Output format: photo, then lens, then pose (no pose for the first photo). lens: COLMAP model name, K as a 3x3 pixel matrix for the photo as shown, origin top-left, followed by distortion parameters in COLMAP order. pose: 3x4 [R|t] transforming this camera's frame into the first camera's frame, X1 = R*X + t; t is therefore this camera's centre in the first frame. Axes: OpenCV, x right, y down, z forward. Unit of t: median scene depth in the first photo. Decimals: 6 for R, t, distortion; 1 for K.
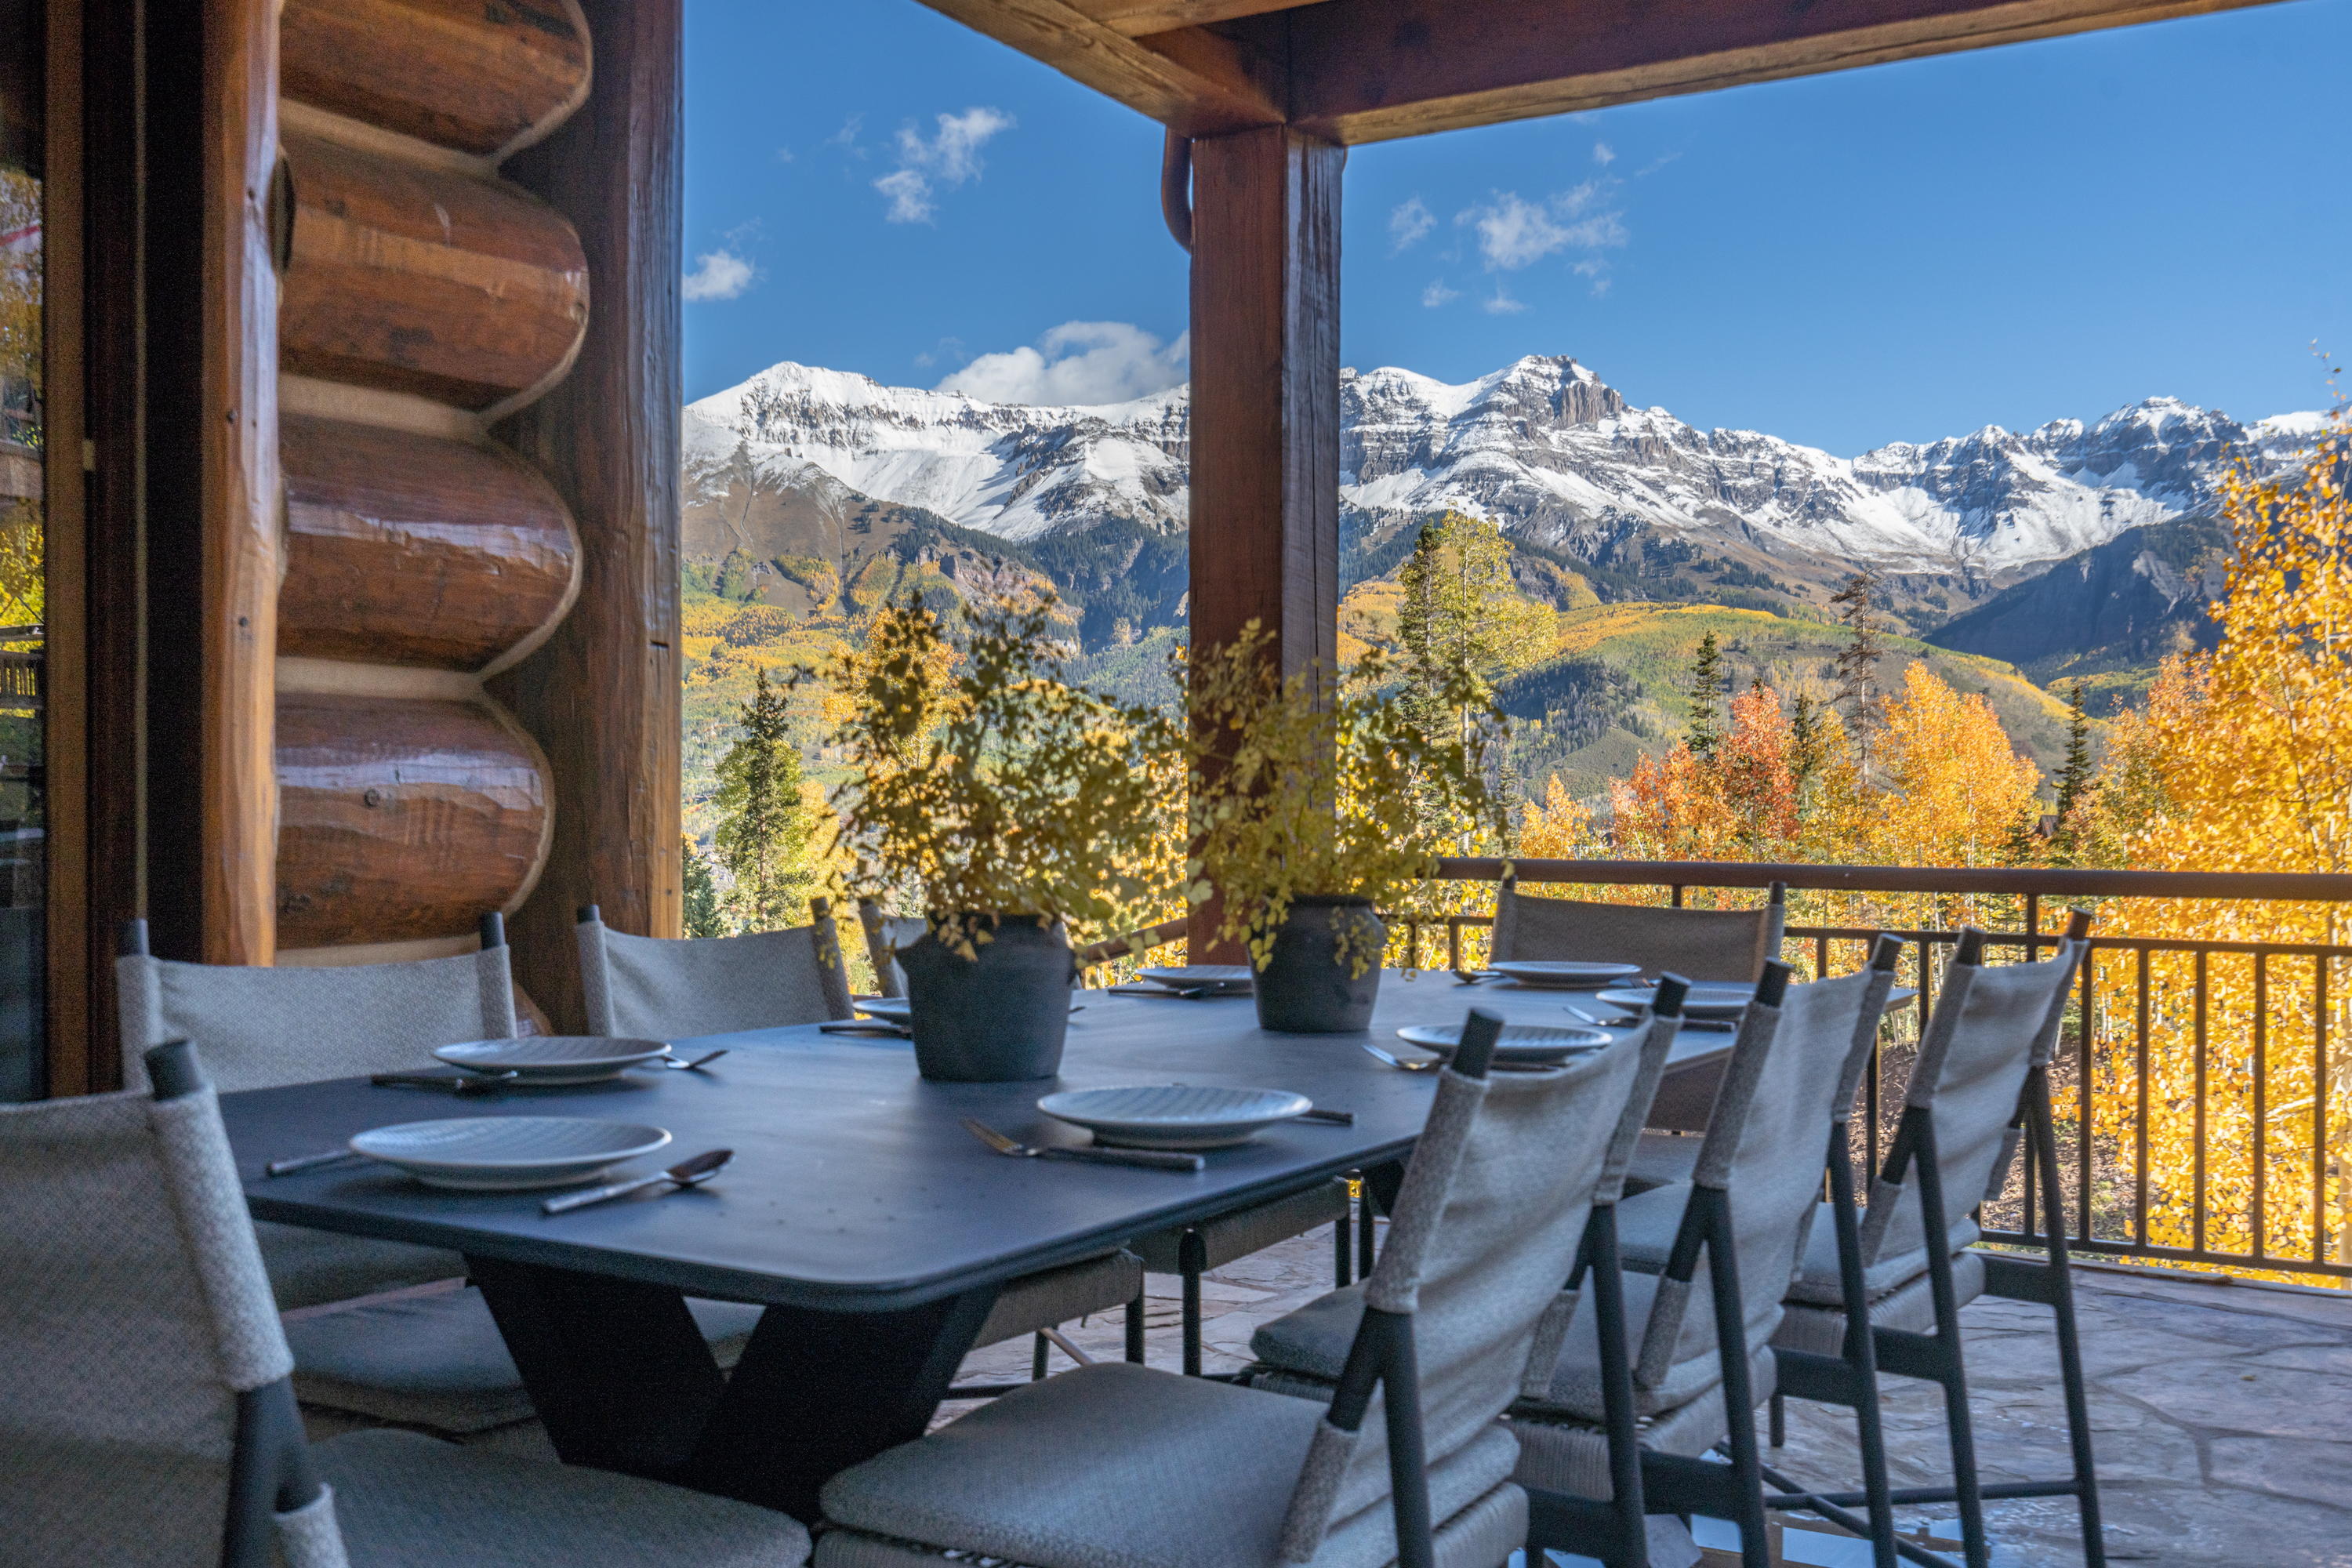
lens RADIAL K [[2291.8, 0, 1194.2], [0, 2291.8, 782.5], [0, 0, 1]] dist [0.029193, -0.004764]
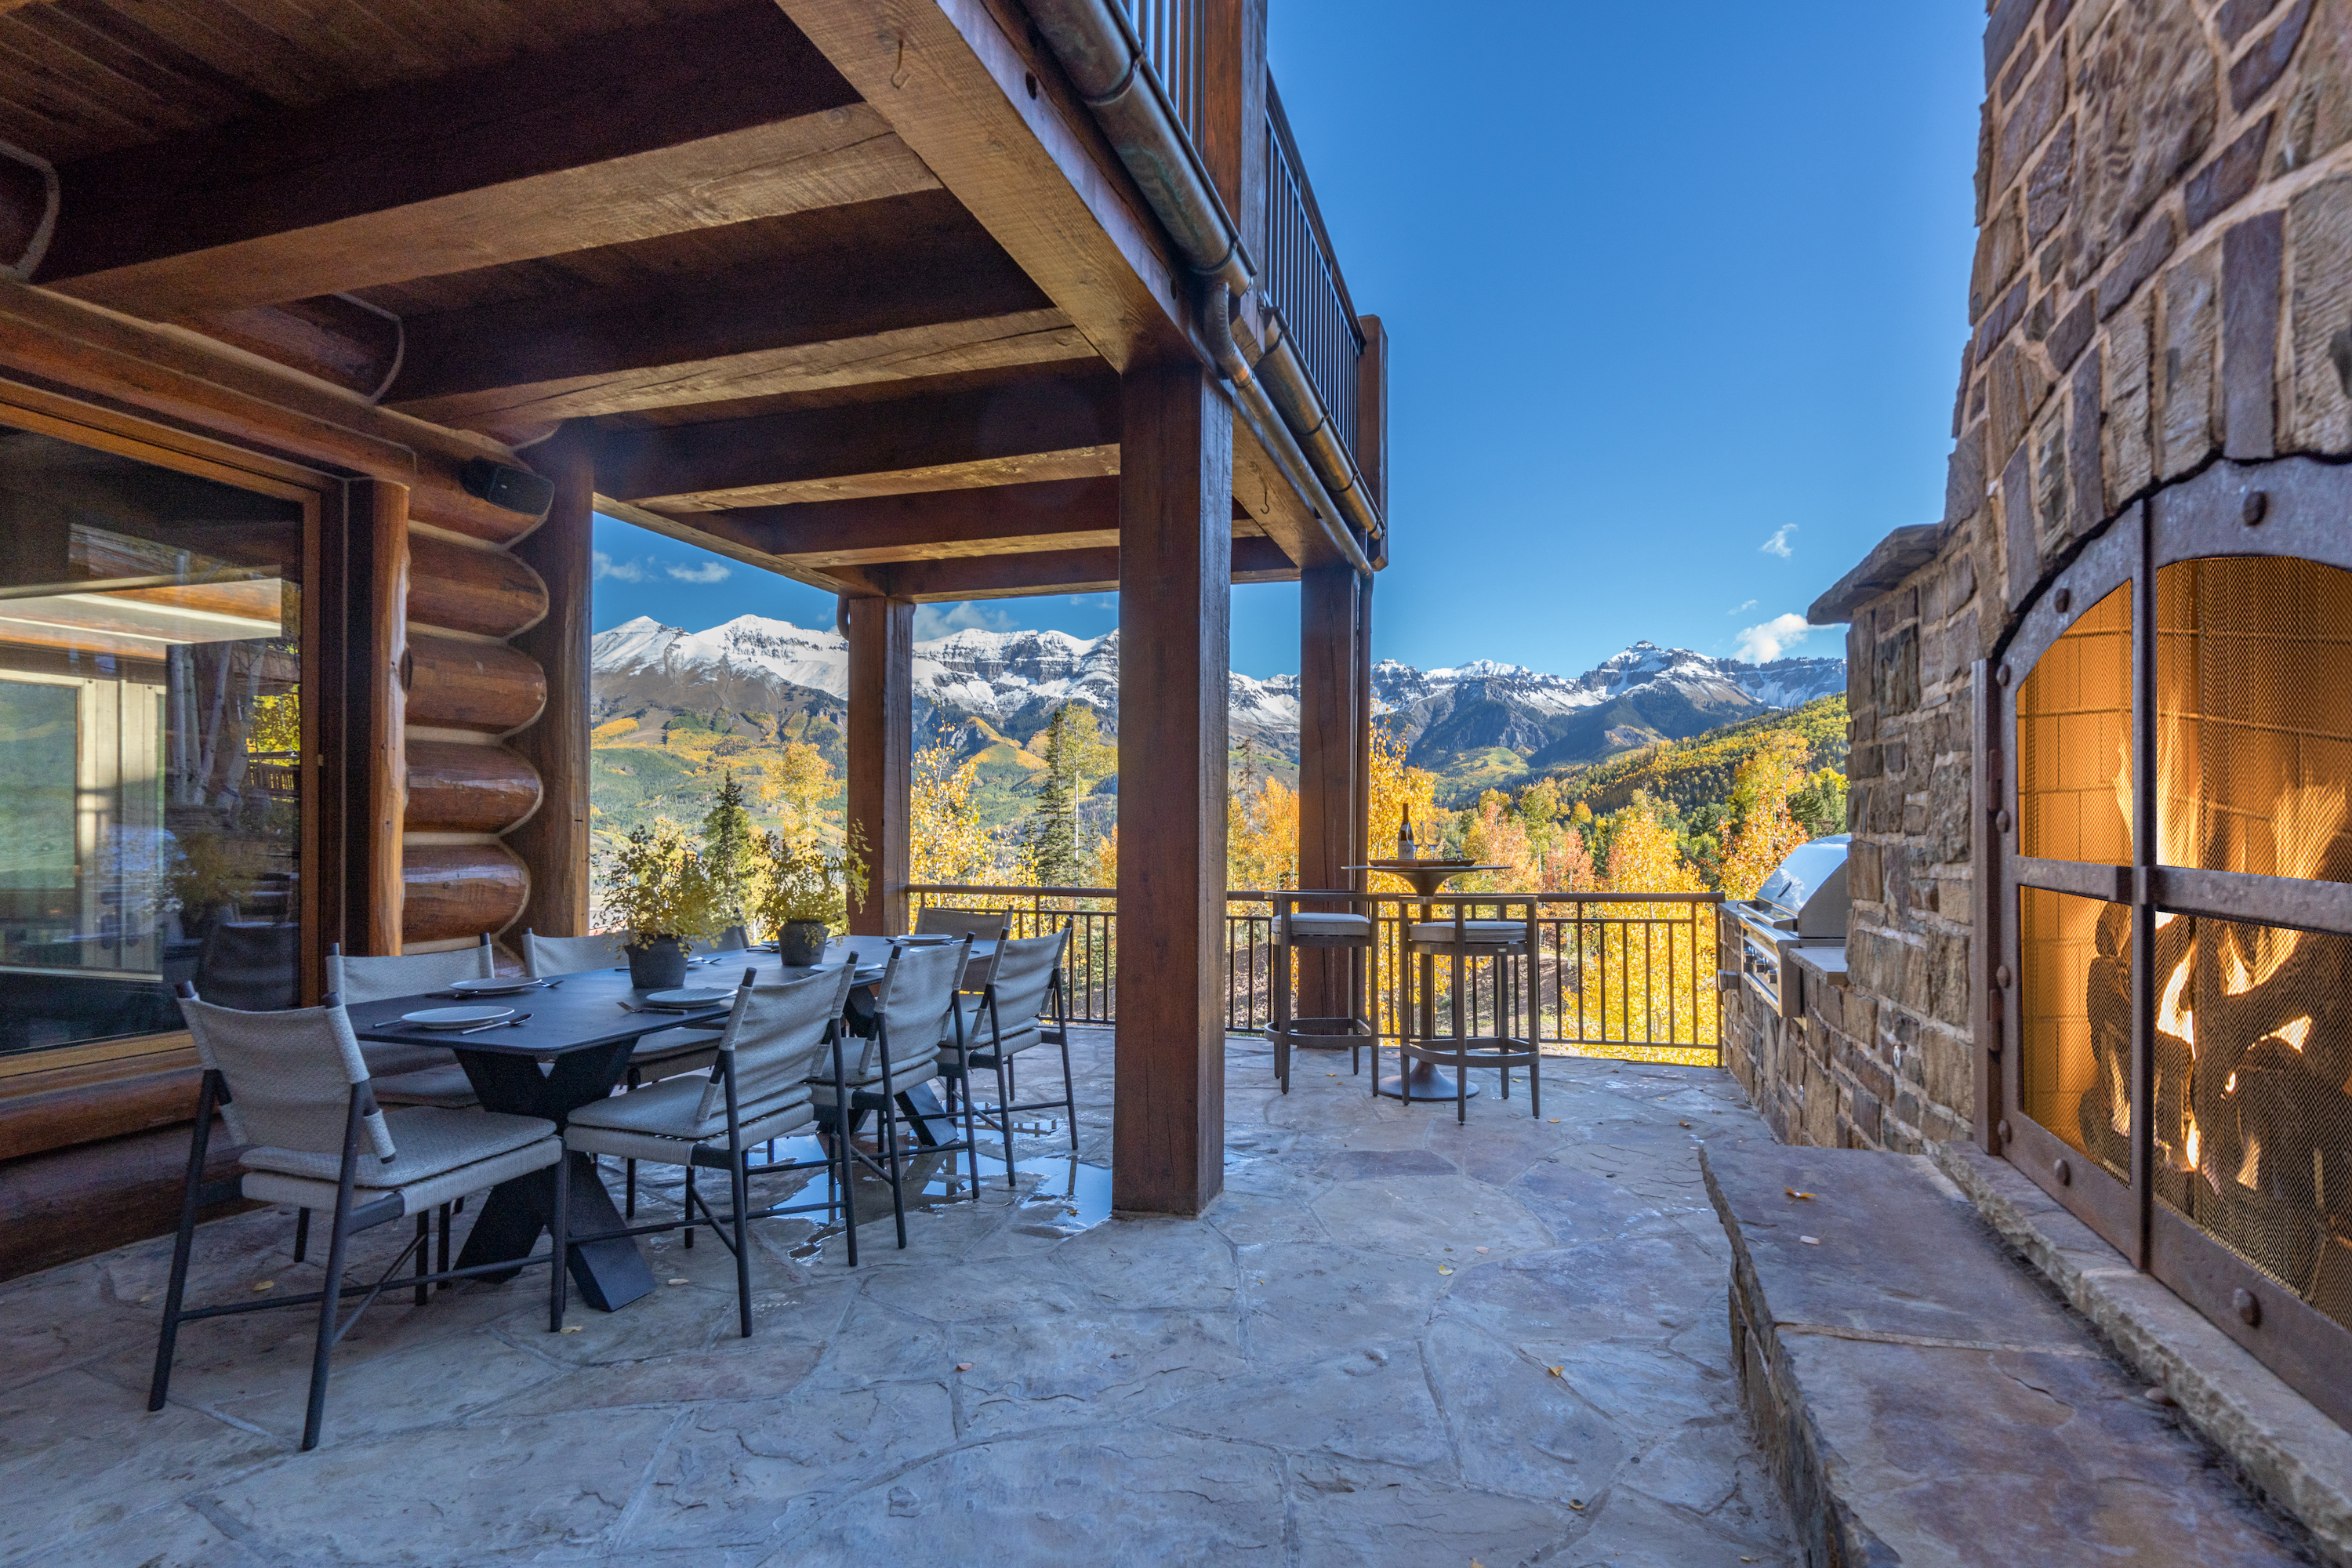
lens RADIAL K [[1073.6, 0, 1234.4], [0, 1073.6, 821.5], [0, 0, 1]] dist [-0.014797, 0.020276]
pose [[0.969634, 0.003013, 0.244541, 0.206343], [-0.002547, 0.999994, -0.002224, -0.061587], [-0.244547, 0.001534, 0.969636, -0.392619]]
